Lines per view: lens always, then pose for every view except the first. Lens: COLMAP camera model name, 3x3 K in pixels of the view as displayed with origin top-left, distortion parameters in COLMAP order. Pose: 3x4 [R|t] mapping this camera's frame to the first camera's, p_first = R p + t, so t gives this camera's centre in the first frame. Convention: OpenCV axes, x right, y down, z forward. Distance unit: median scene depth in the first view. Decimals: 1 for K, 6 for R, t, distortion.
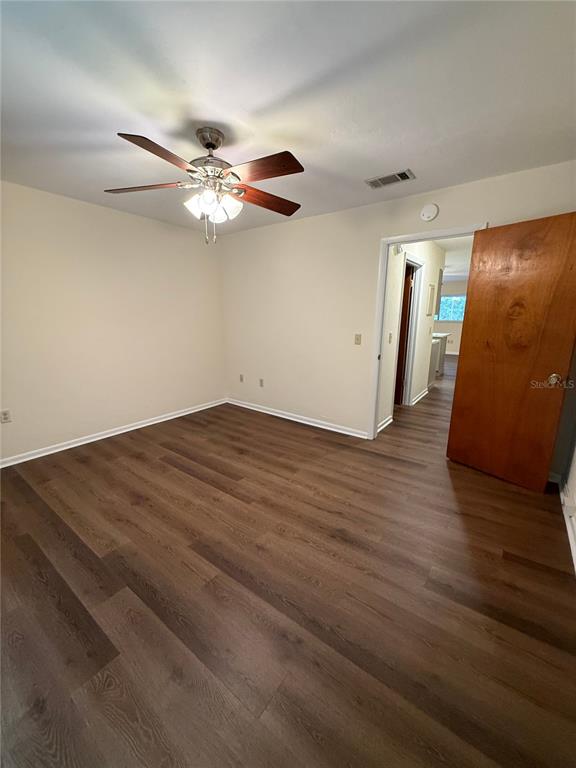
lens RADIAL K [[306.7, 0, 288.7], [0, 306.7, 382.1], [0, 0, 1]] dist [0.000321, -0.000277]
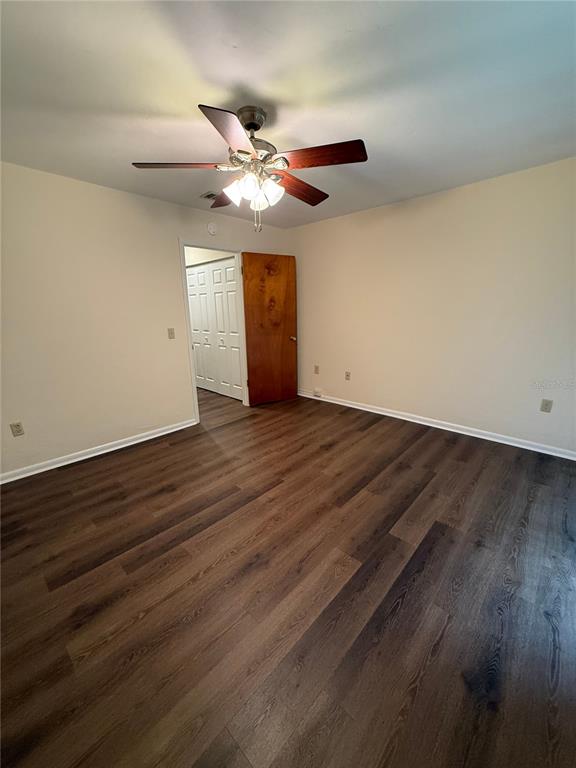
lens RADIAL K [[306.7, 0, 288.7], [0, 306.7, 382.1], [0, 0, 1]] dist [0.000321, -0.000277]
pose [[0.110972, -0.242469, 0.963792, -1.050550], [0.232745, 0.949153, 0.211987, -0.158492], [-0.966186, 0.200793, 0.161763, 0.706052]]
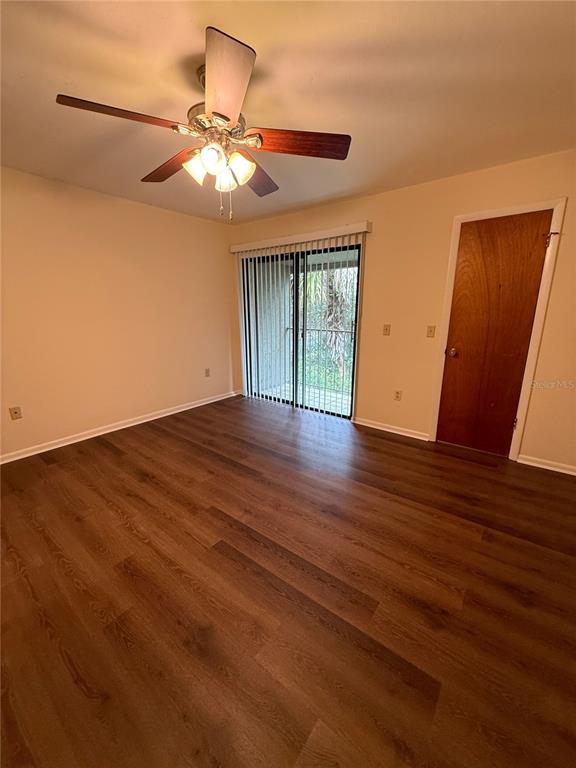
lens RADIAL K [[306.7, 0, 288.7], [0, 306.7, 382.1], [0, 0, 1]] dist [0.000321, -0.000277]
pose [[-0.999900, -0.005131, 0.013143, -0.359406], [0.001170, 0.898183, 0.439620, -0.346694], [-0.014061, 0.439591, -0.898088, 1.609261]]
